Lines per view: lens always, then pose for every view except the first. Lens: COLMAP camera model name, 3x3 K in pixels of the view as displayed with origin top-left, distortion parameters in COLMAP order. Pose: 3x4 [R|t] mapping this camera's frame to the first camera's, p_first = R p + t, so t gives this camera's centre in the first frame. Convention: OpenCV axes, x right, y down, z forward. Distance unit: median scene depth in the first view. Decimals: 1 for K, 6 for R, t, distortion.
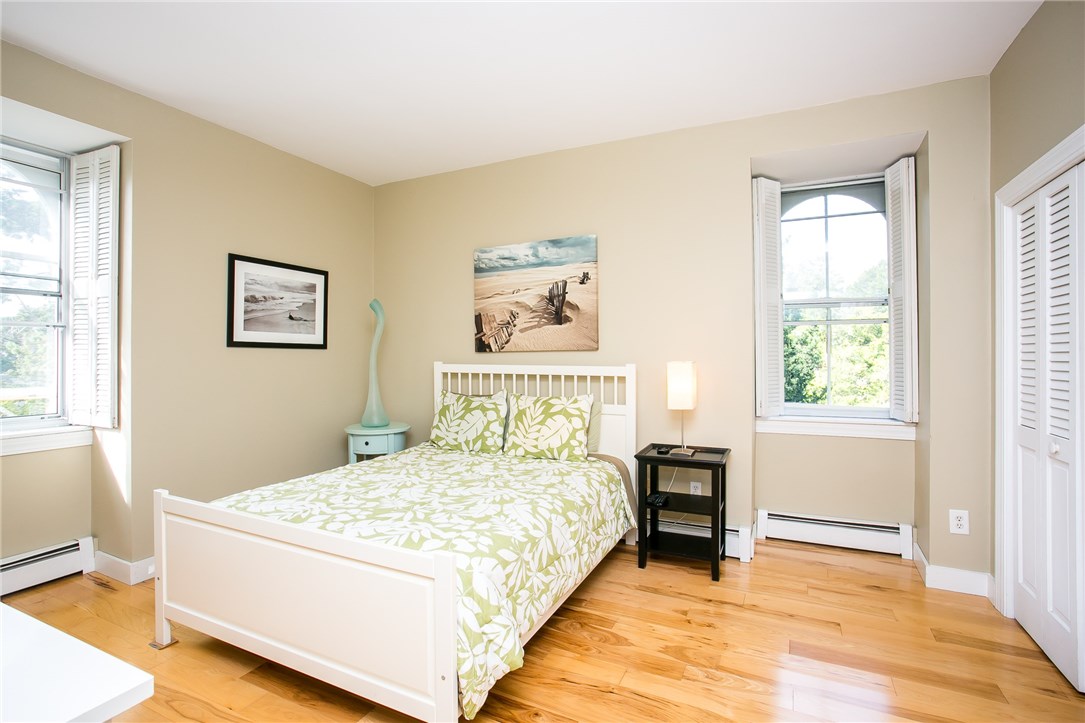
lens RADIAL K [[538.6, 0, 530.8], [0, 538.6, 355.9], [0, 0, 1]] dist [-0.043879, 0.027331]
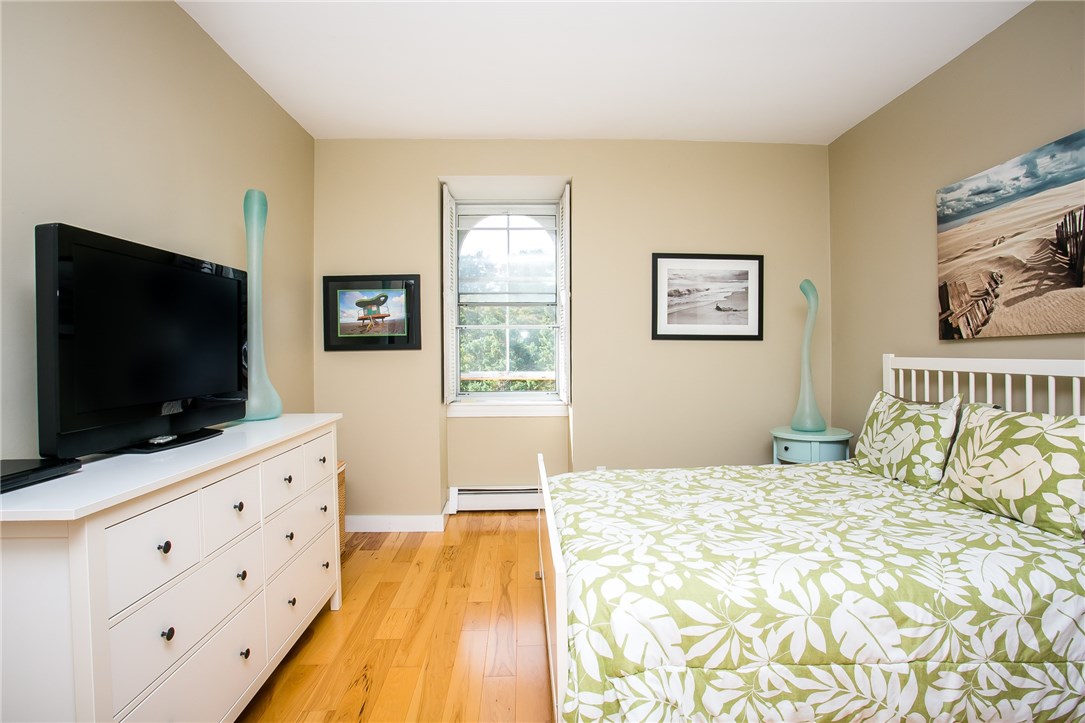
lens RADIAL K [[538.6, 0, 542.8], [0, 538.6, 360.2], [0, 0, 1]] dist [-0.043879, 0.027331]
pose [[0.497604, 0.010090, -0.867346, 0.261808], [0.002273, 0.999914, 0.012936, 0.010138], [0.867401, -0.008408, 0.497538, 0.250467]]
